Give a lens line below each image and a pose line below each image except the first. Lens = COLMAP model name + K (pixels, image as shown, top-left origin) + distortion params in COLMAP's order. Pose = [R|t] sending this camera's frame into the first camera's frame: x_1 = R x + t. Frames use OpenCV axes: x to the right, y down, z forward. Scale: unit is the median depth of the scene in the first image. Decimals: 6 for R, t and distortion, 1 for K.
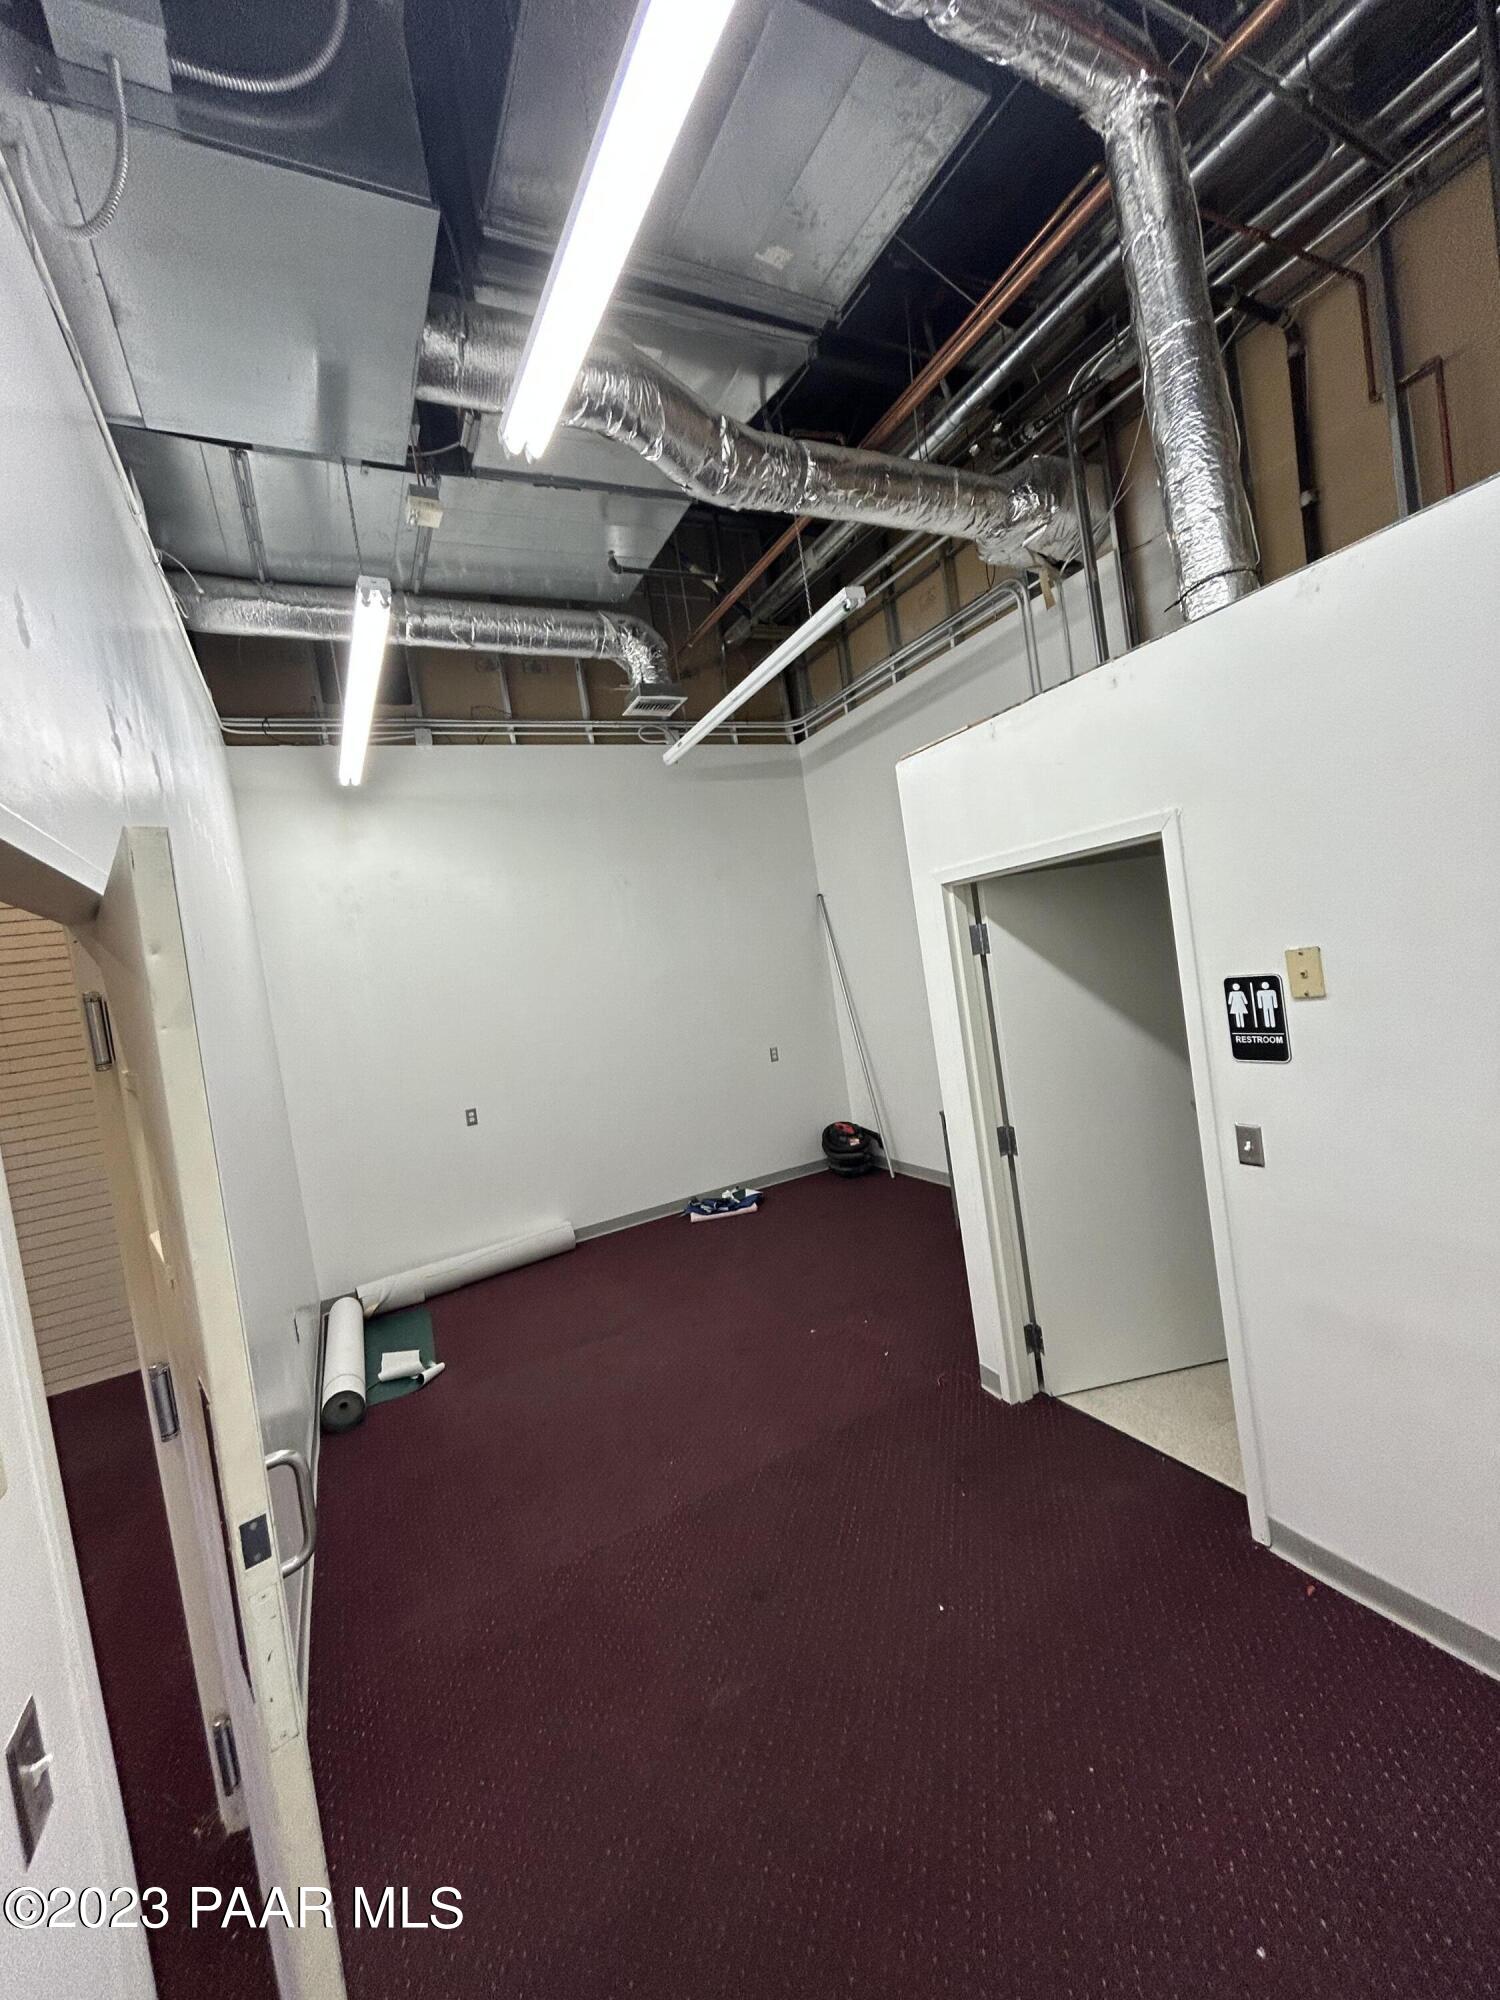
lens RADIAL K [[811.9, 0, 750.3], [0, 811.9, 997.0], [0, 0, 1]] dist [0.001349, 0.000655]
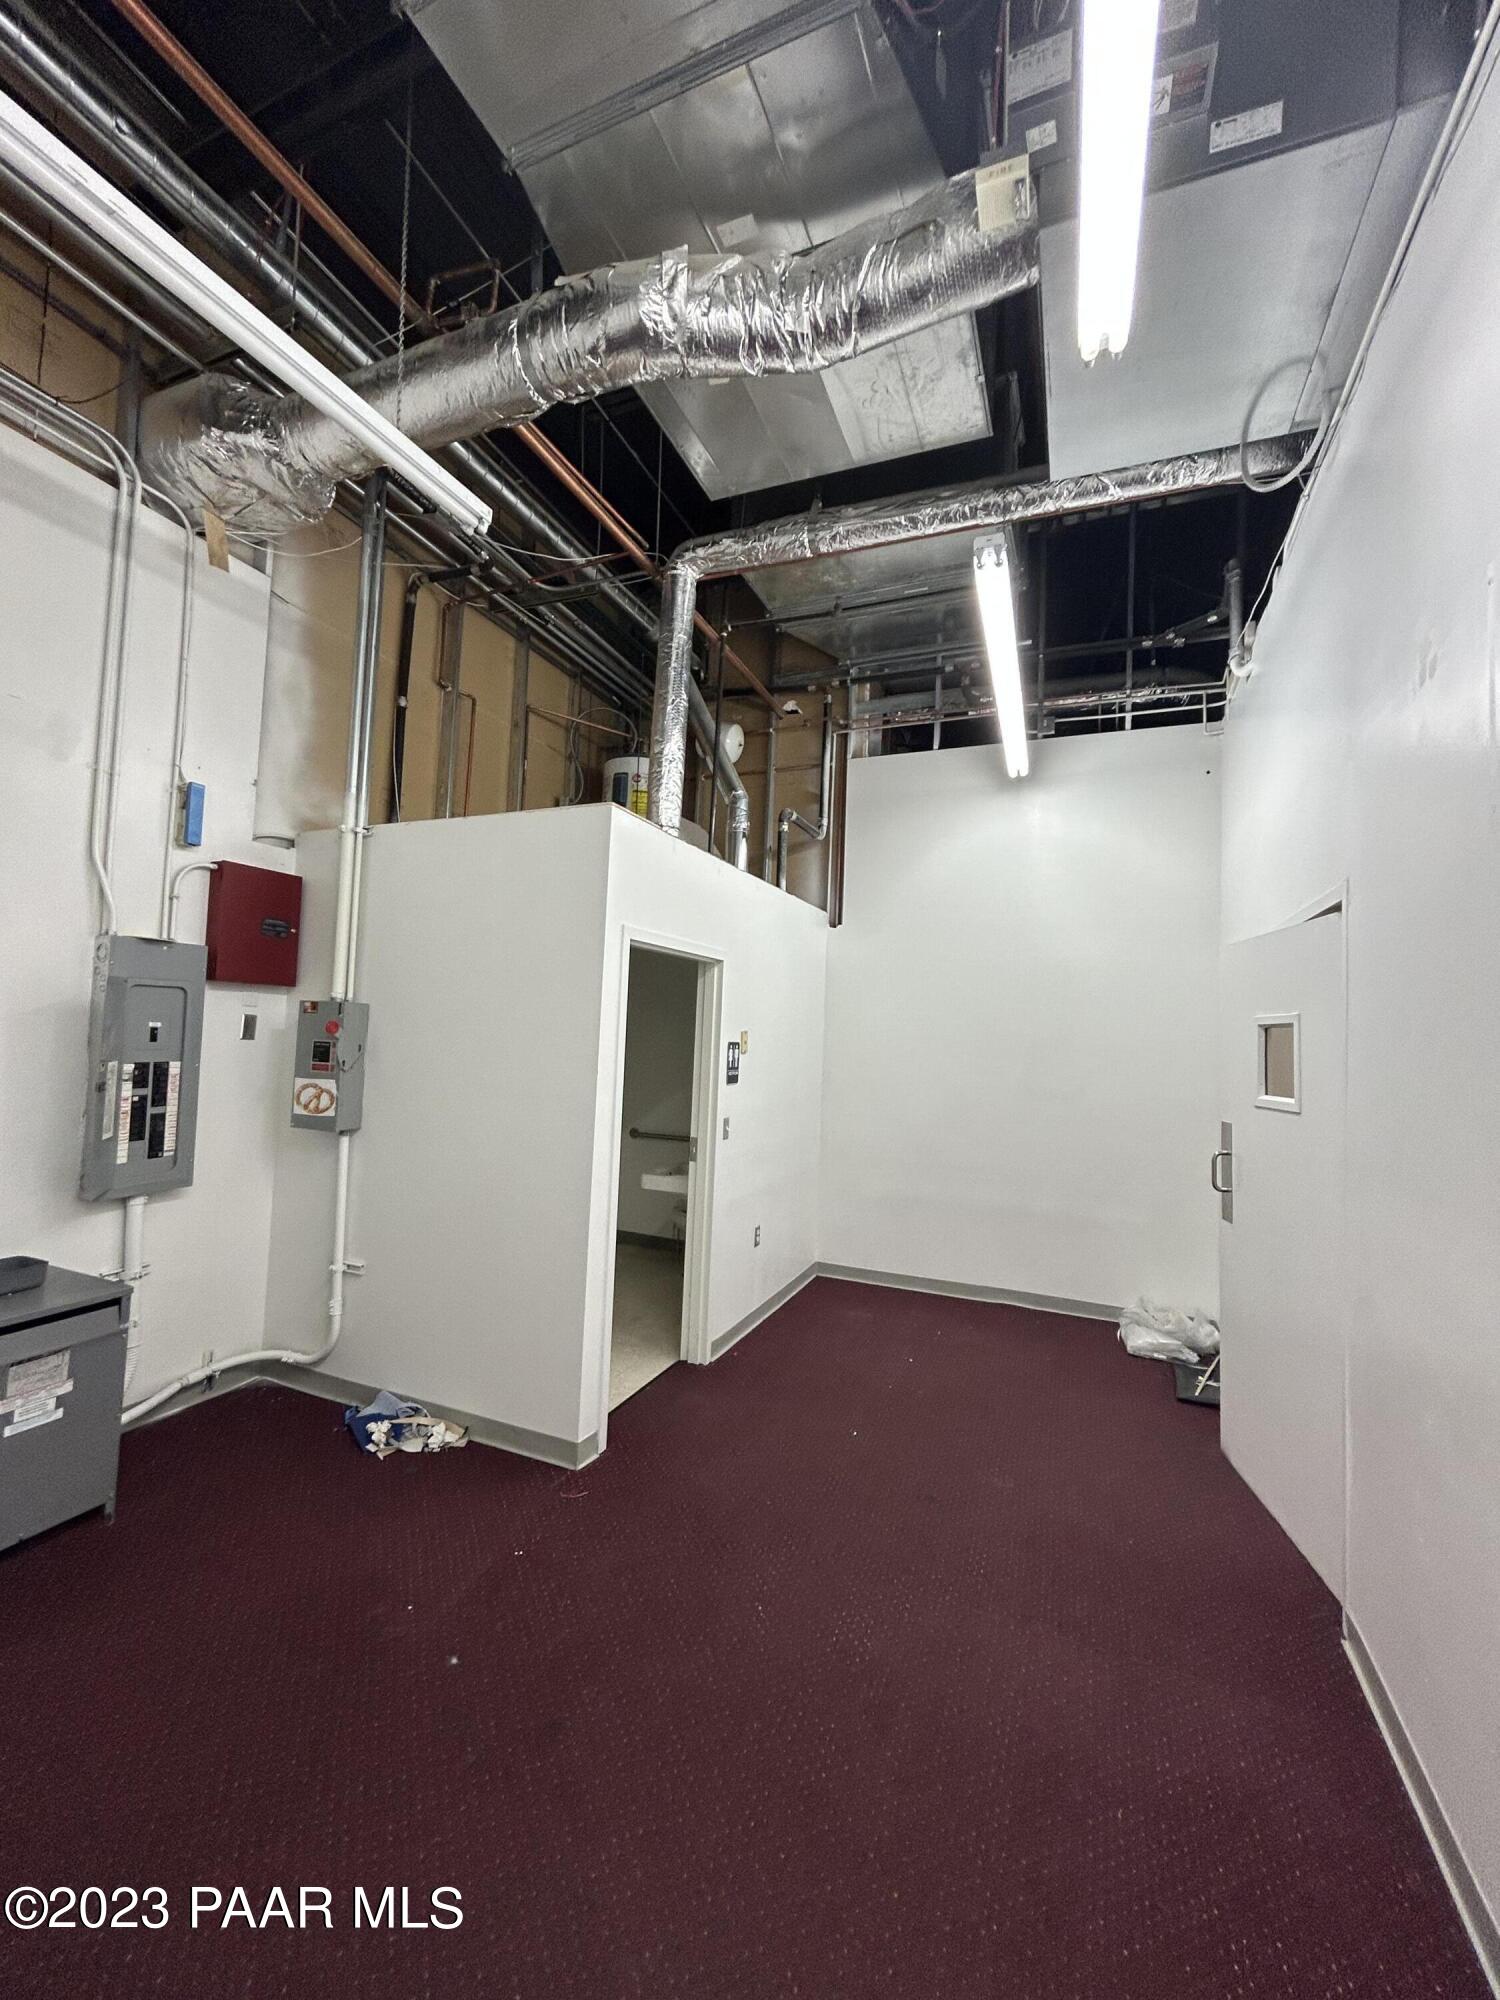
lens RADIAL K [[811.9, 0, 749.8], [0, 811.9, 994.9], [0, 0, 1]] dist [0.001349, 0.000655]
pose [[-0.641895, 0.149788, 0.752020, -0.970807], [0.081174, 0.988498, -0.127602, 0.122305], [-0.762484, -0.020863, -0.646671, 2.286652]]
